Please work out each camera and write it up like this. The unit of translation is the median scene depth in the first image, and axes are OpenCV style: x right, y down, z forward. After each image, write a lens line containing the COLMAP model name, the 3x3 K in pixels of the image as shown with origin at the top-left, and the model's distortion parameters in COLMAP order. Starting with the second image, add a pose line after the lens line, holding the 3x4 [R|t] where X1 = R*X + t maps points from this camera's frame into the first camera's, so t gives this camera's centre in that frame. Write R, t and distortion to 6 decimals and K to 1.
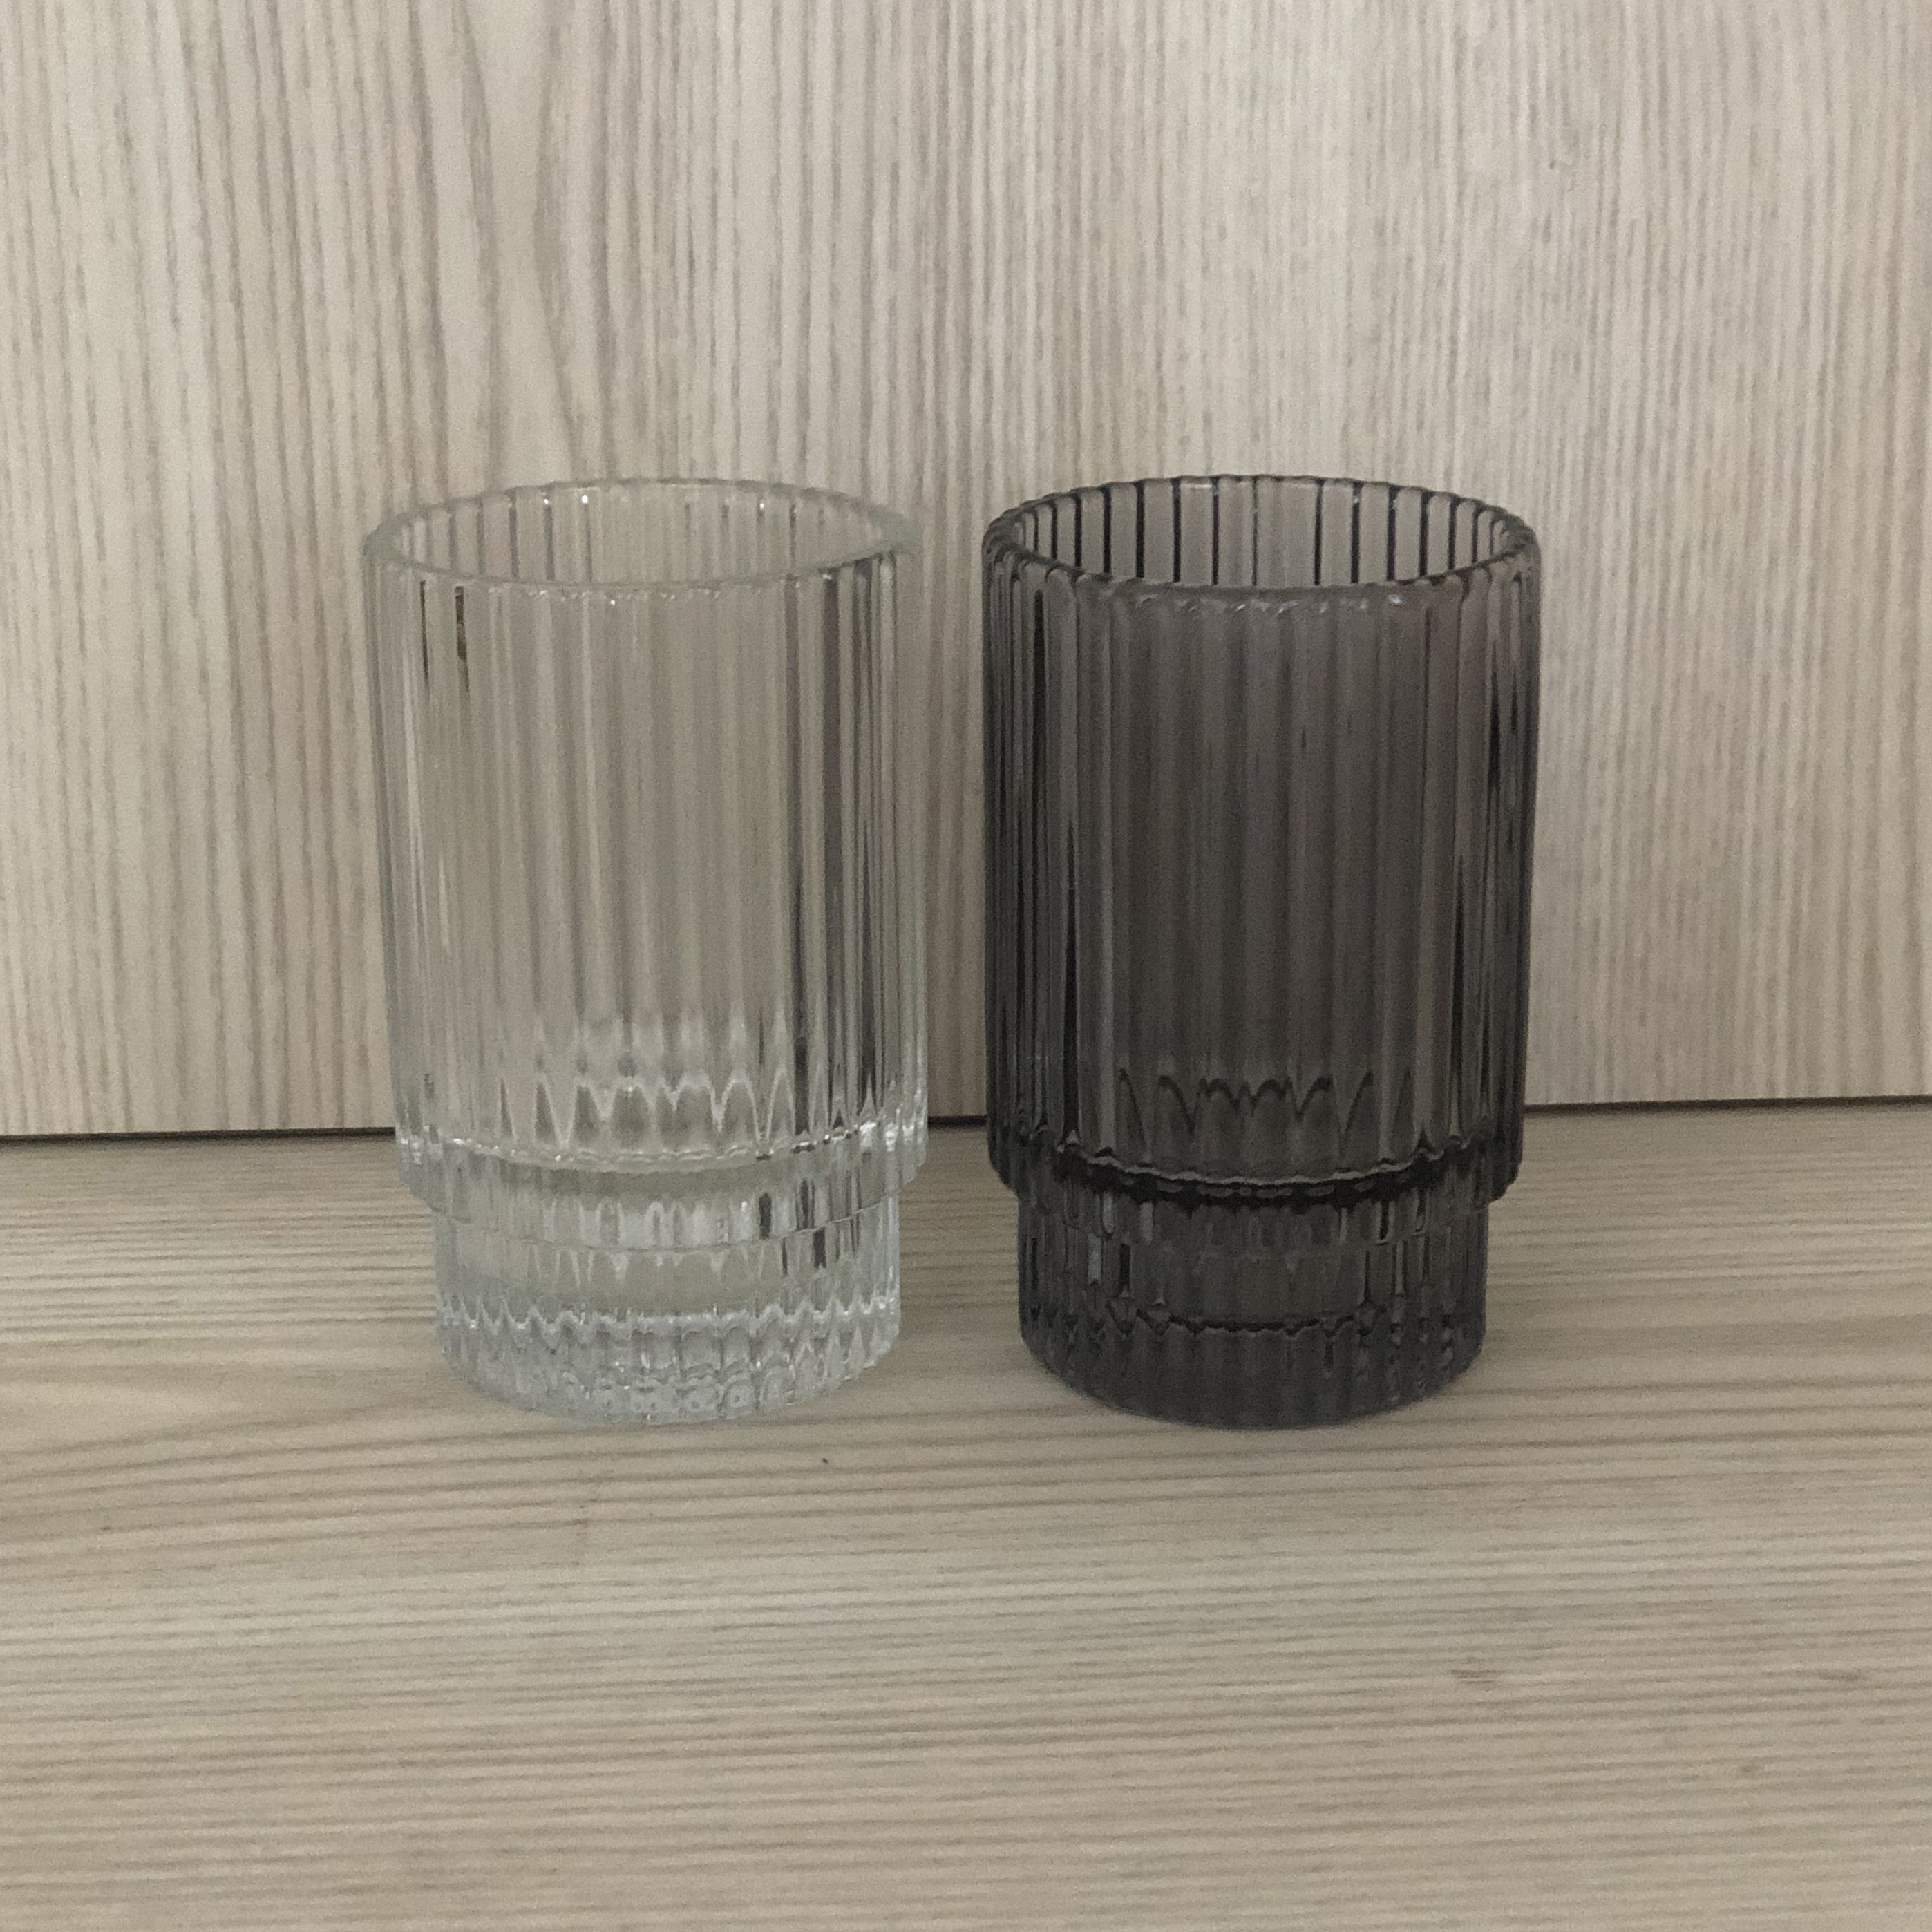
lens RADIAL K [[3778.7, 0, 966.0], [0, 3778.7, 966.0], [0, 0, 1]] dist [0.006474, 0.363161]
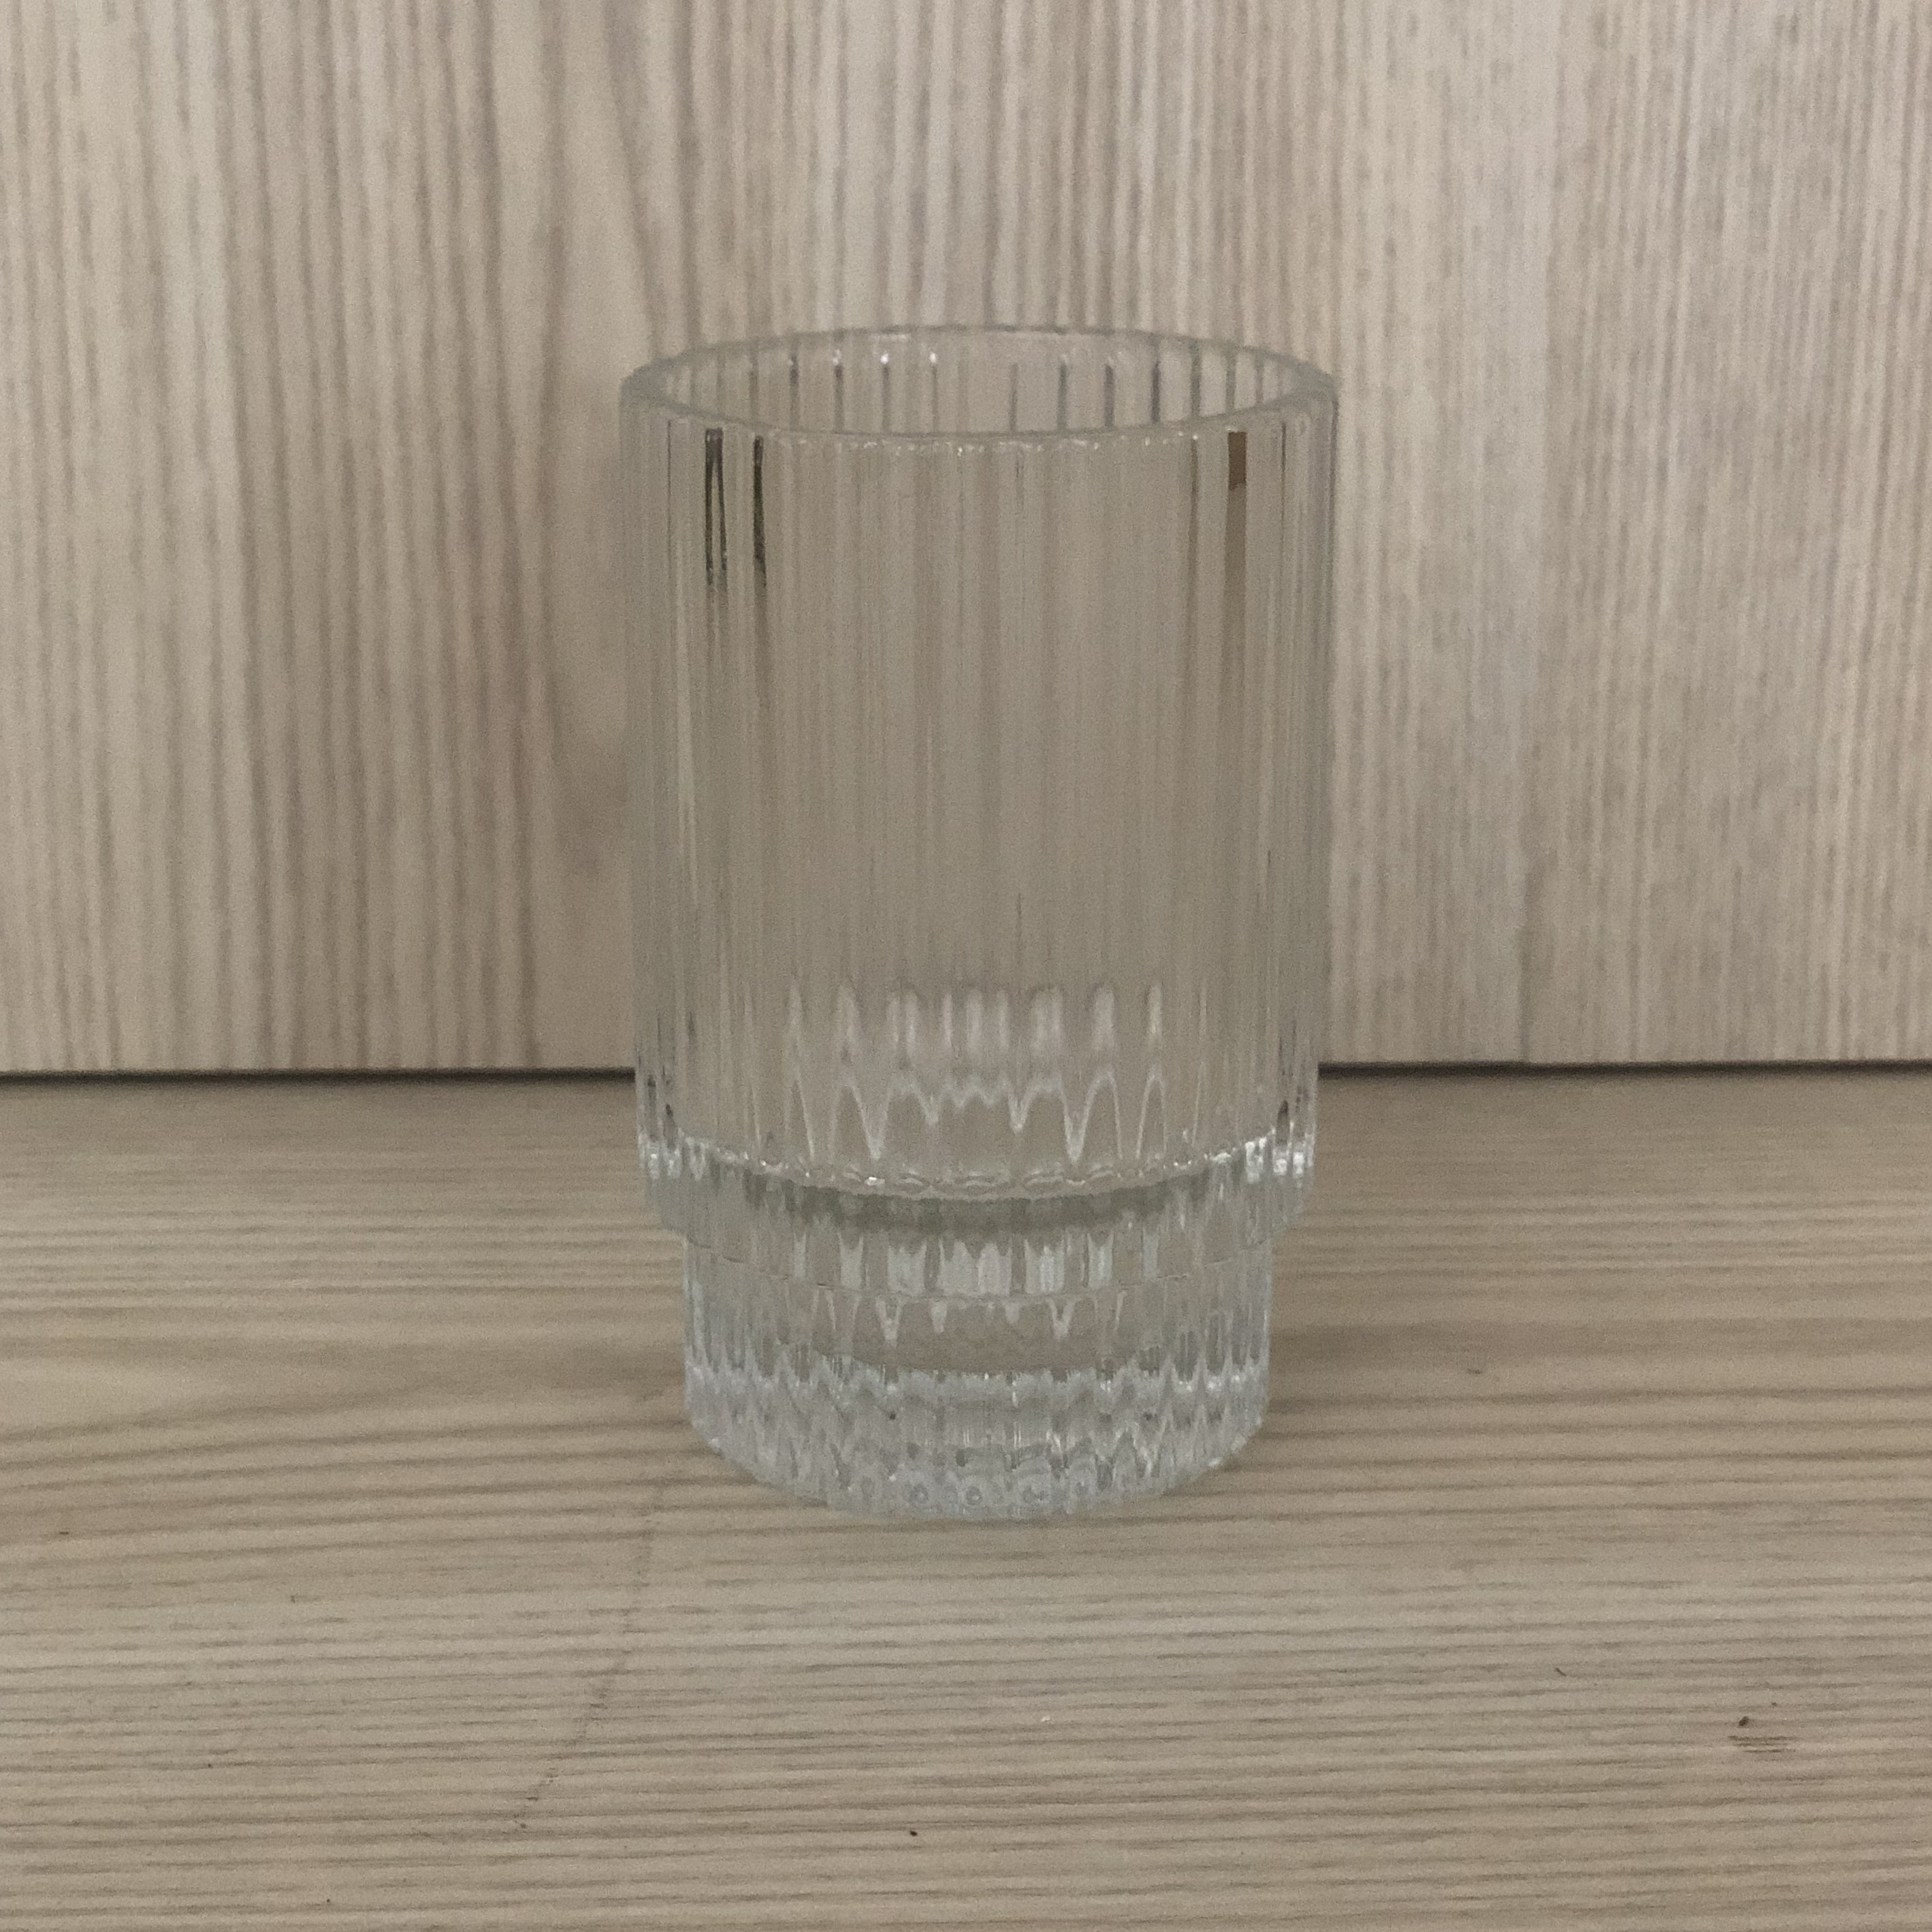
lens RADIAL K [[3458.5, 0, 966.0], [0, 3458.5, 966.0], [0, 0, 1]] dist [0.028433, 0.068225]
pose [[0.999898, 0.014254, -0.000036, -0.029892], [-0.014253, 0.999751, -0.017167, 0.032231], [-0.000208, 0.017166, 0.999853, 0.221706]]
